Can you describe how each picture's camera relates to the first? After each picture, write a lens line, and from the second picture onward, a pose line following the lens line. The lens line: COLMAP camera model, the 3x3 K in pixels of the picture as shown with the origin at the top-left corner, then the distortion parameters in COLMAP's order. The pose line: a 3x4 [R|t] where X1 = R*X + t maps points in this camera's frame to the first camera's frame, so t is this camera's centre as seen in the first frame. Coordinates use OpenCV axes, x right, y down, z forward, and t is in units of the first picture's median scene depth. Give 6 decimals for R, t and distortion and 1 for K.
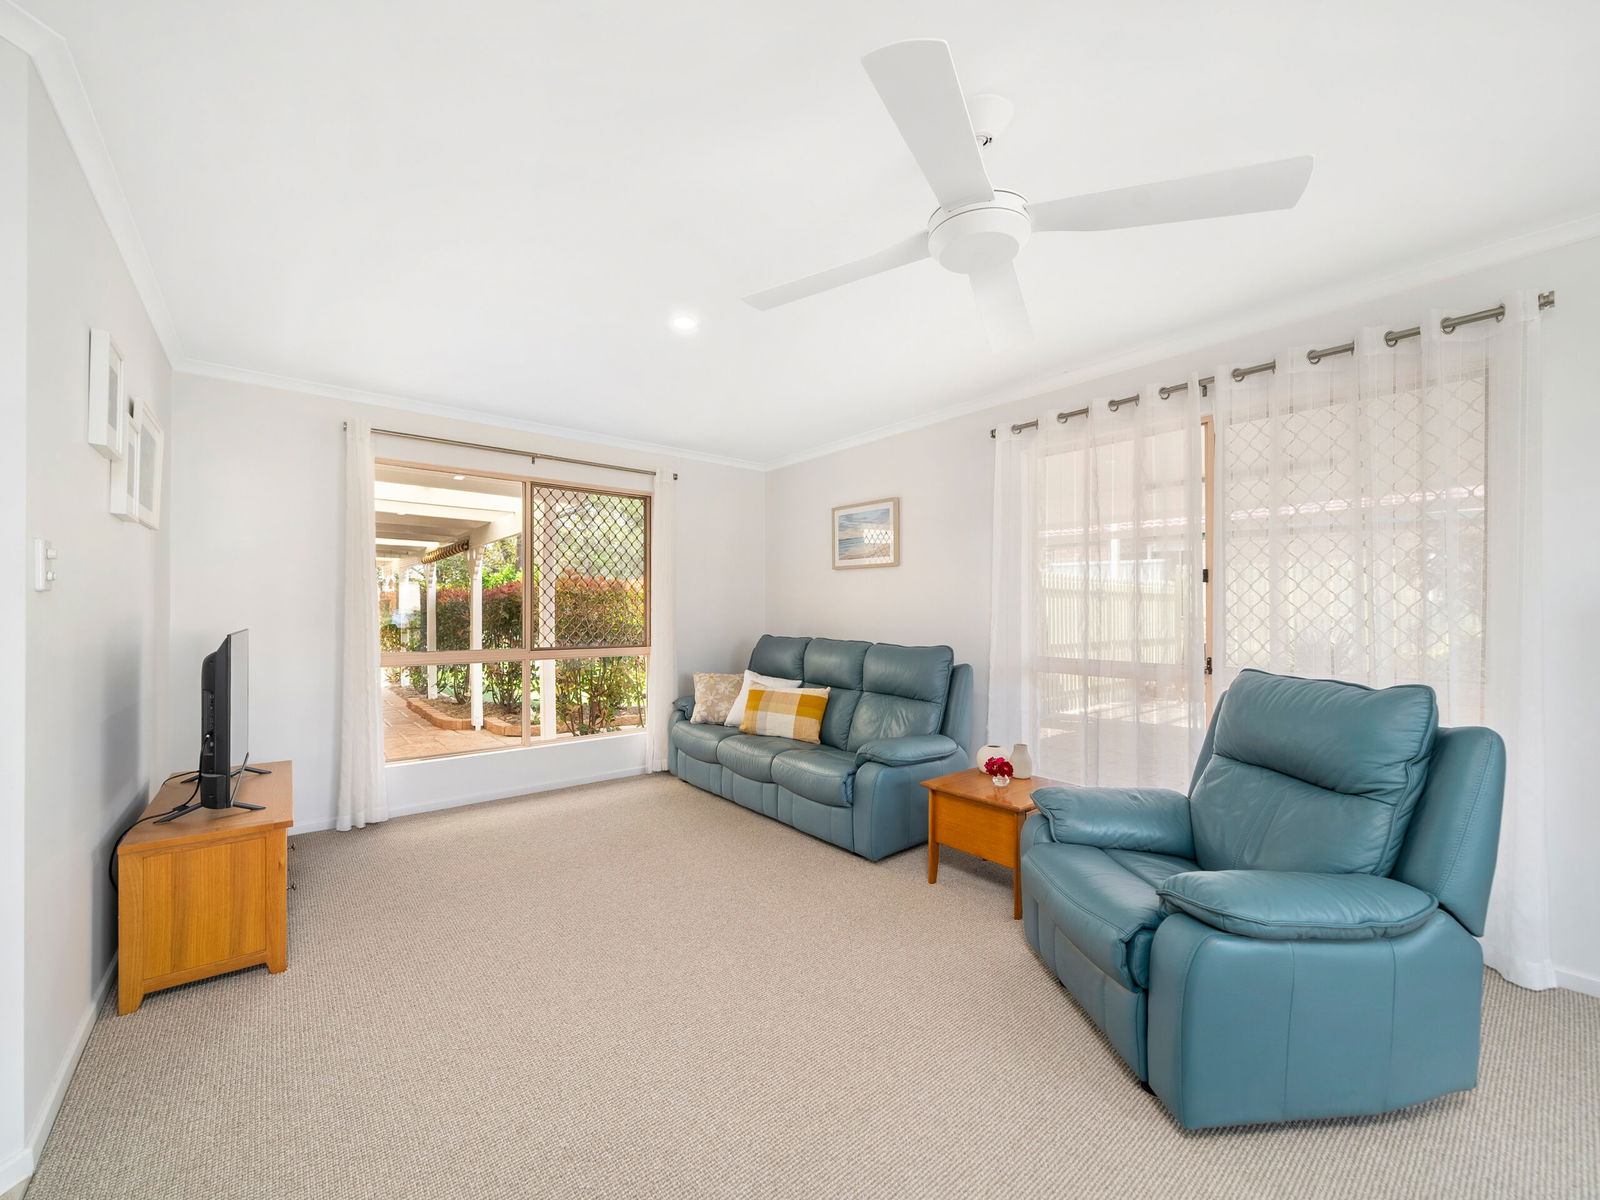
lens RADIAL K [[642.3, 0, 767.0], [0, 642.3, 609.0], [0, 0, 1]] dist [-0.003819, 0.000650]
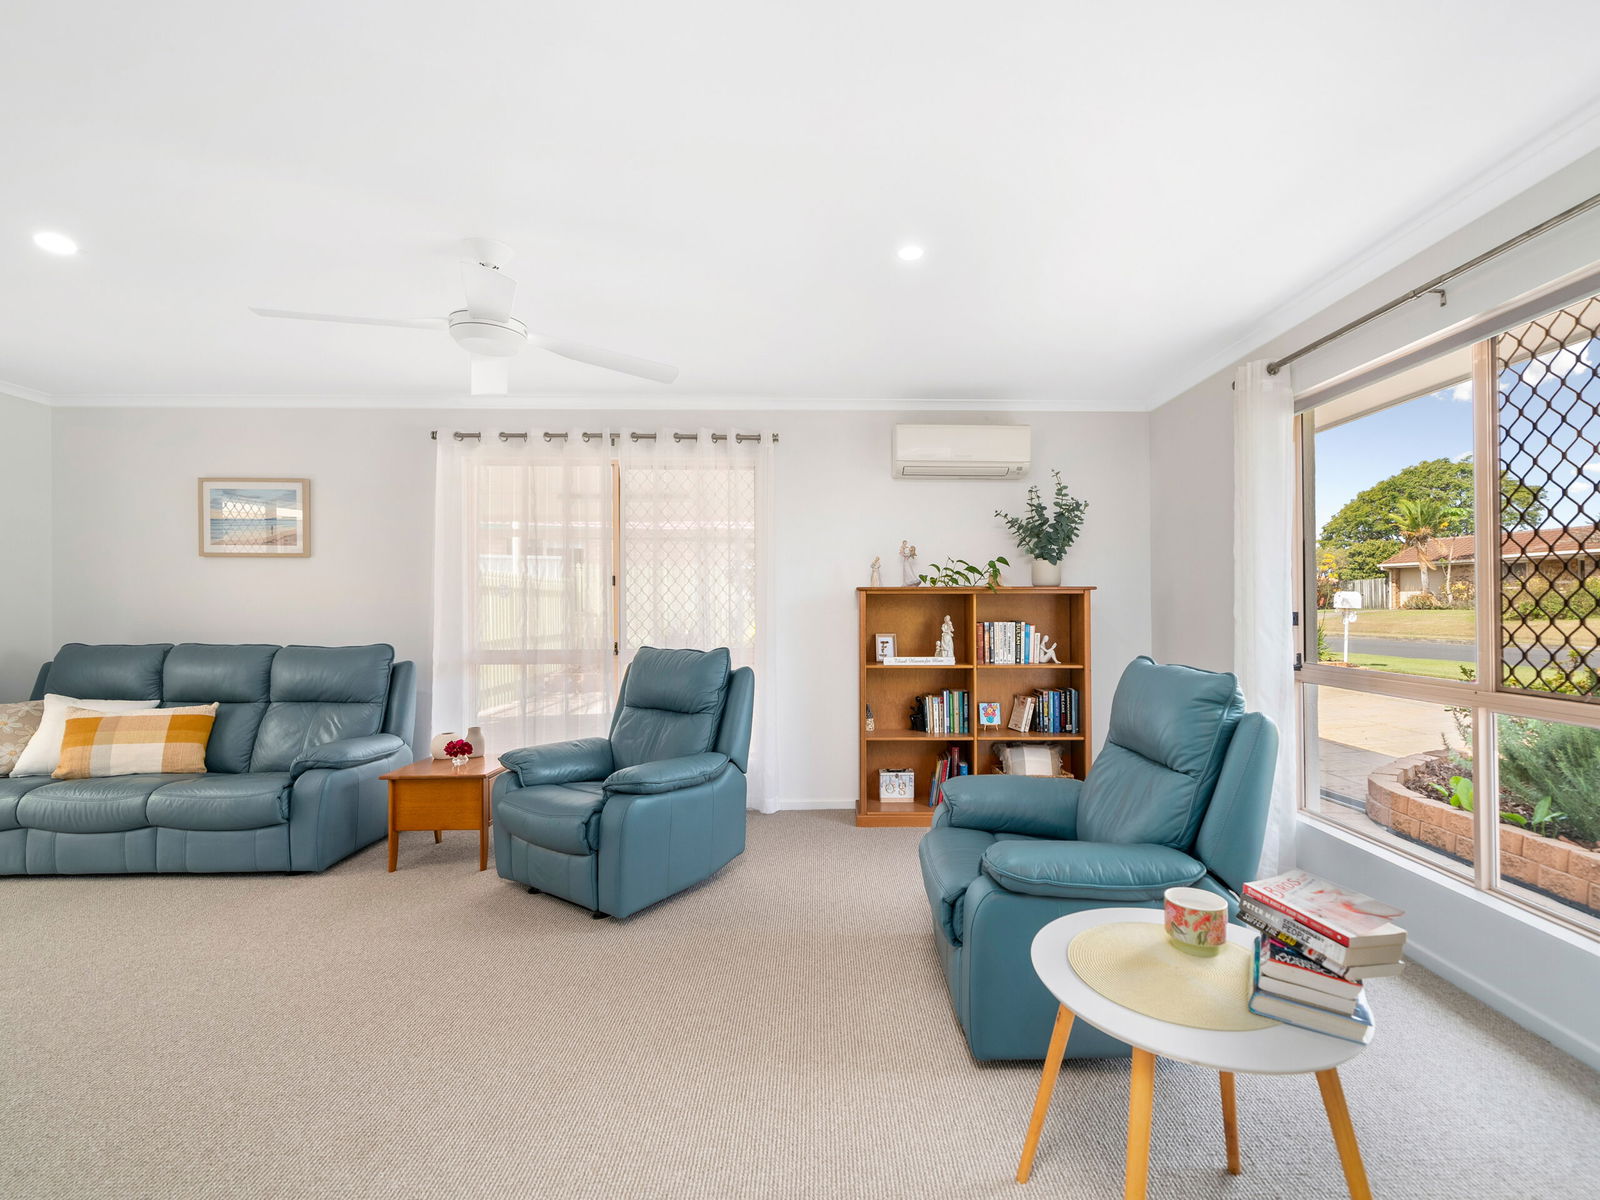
lens RADIAL K [[647.9, 0, 799.1], [0, 647.9, 604.6], [0, 0, 1]] dist [-0.002019, -0.000143]
pose [[0.625259, -0.000572, 0.780417, -0.130527], [0.001933, 0.999998, -0.000815, -0.000898], [-0.780415, 0.002018, 0.625258, -0.146557]]
